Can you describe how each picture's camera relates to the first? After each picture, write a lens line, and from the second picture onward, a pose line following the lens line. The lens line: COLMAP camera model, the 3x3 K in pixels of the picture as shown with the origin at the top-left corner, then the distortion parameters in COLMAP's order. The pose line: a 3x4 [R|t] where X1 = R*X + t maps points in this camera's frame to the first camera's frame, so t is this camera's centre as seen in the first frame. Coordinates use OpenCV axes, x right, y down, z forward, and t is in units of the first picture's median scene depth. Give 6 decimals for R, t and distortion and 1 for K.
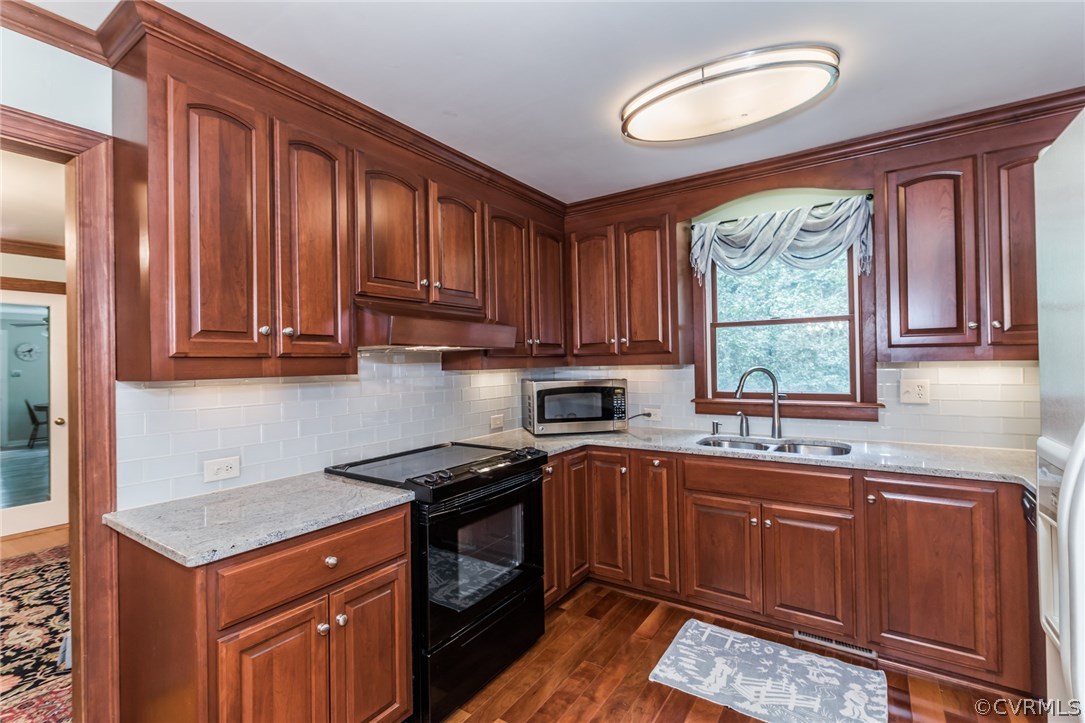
lens RADIAL K [[489.7, 0, 544.4], [0, 489.7, 358.0], [0, 0, 1]] dist [-0.016672, 0.000570]
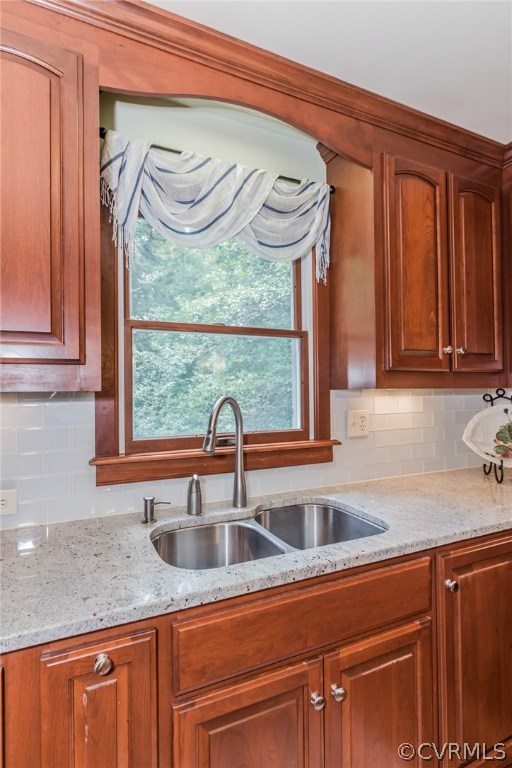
lens RADIAL K [[394.7, 0, 258.2], [0, 394.7, 384.5], [0, 0, 1]] dist [0.004048, 0.000350]
pose [[0.503572, 0.032072, 0.863358, 0.032930], [-0.002542, 0.999361, -0.035642, 0.022296], [-0.863949, 0.015753, 0.503332, 0.720834]]
